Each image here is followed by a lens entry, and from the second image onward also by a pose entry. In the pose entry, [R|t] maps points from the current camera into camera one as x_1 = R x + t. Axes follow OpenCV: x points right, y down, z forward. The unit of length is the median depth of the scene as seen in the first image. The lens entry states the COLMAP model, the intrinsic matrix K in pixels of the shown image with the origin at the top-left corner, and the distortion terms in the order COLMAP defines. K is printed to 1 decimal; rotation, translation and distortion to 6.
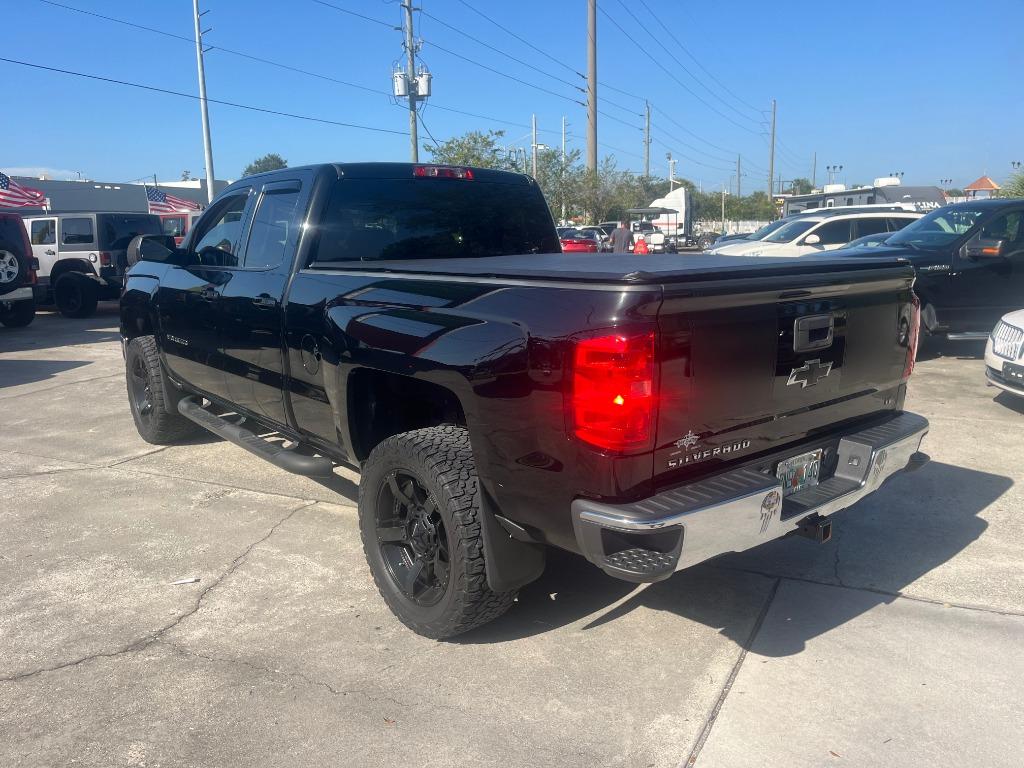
lens RADIAL K [[776.9, 0, 507.6], [0, 776.9, 381.7], [0, 0, 1]] dist [0.058347, -0.078085]
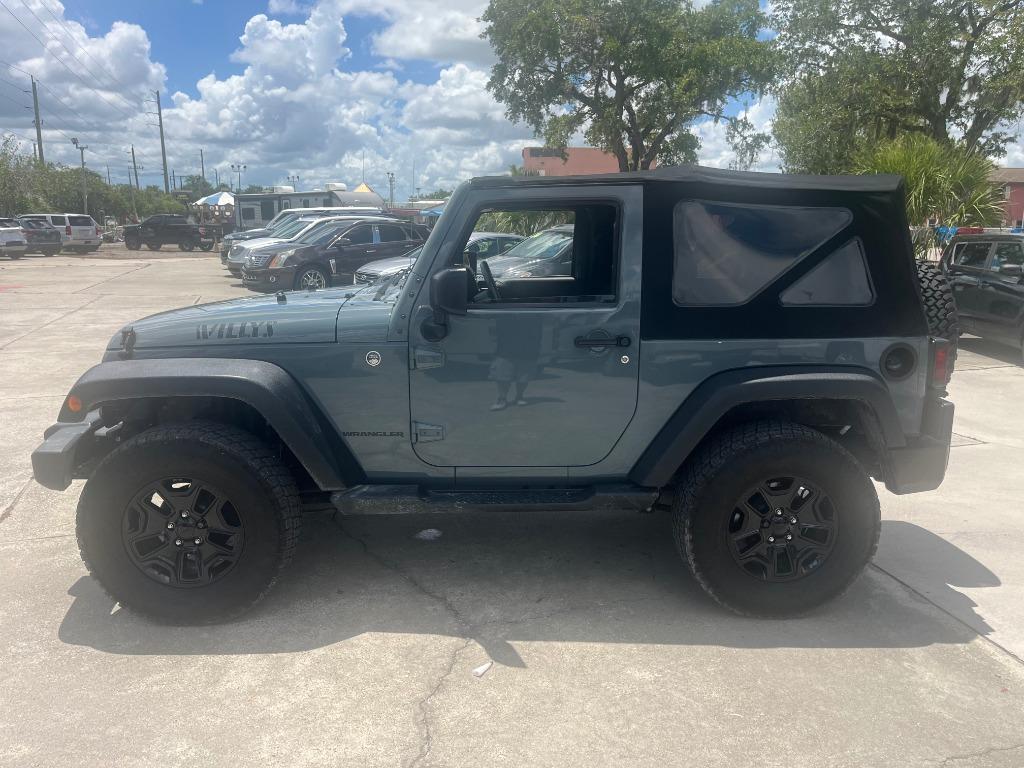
lens RADIAL K [[776.9, 0, 518.6], [0, 776.9, 391.5], [0, 0, 1]] dist [0.058347, -0.078085]
pose [[0.731647, -0.125244, 0.670080, -0.876659], [0.114914, 0.991570, 0.059862, -0.028864], [-0.671928, 0.033204, 0.739871, 0.147203]]
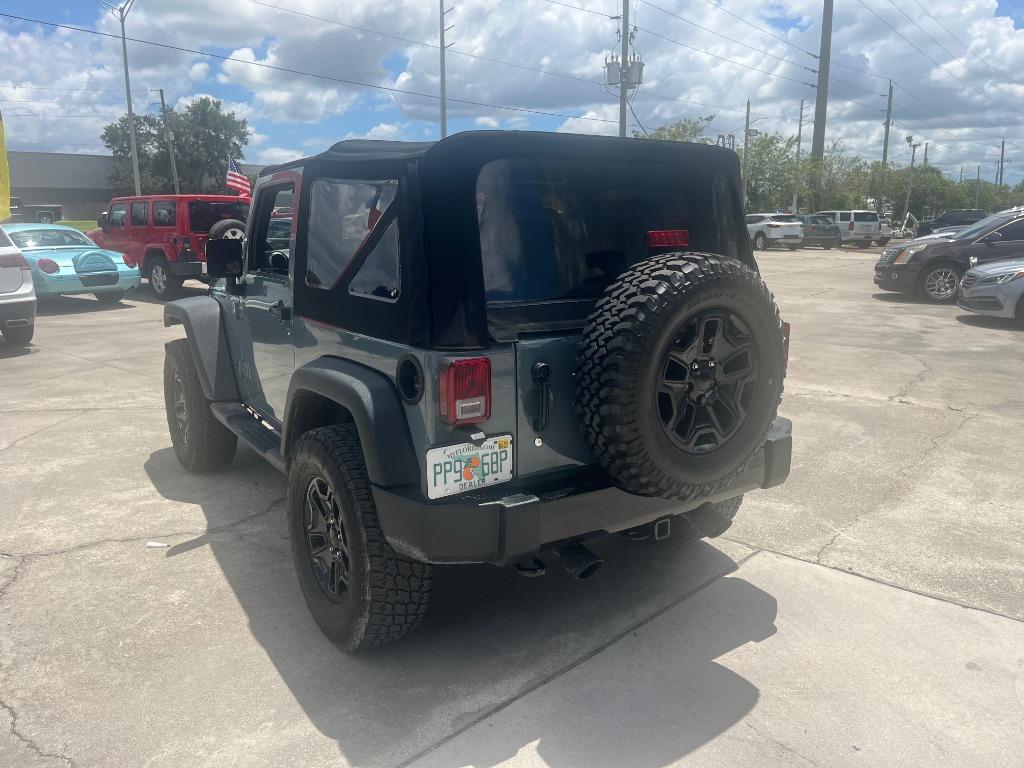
lens RADIAL K [[774.4, 0, 521.6], [0, 774.4, 388.8], [0, 0, 1]] dist [0.019169, -0.019161]
pose [[0.965877, 0.072209, -0.248733, 0.273059], [-0.065482, 0.997232, 0.035224, 0.016684], [0.250588, -0.017735, 0.967931, -0.102120]]
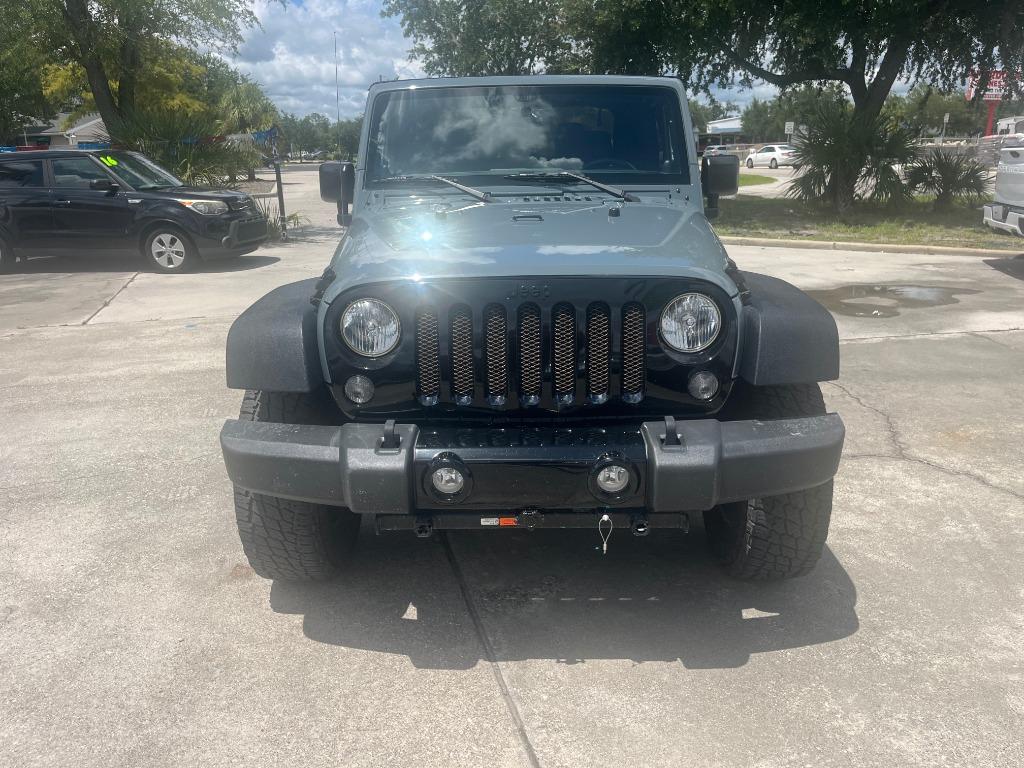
lens RADIAL K [[776.9, 0, 507.2], [0, 776.9, 391.9], [0, 0, 1]] dist [0.058347, -0.078085]
pose [[-0.627495, -0.213689, 0.748723, -0.985190], [0.173678, 0.898961, 0.402125, -0.287864], [-0.759003, 0.382368, -0.526981, 1.595682]]
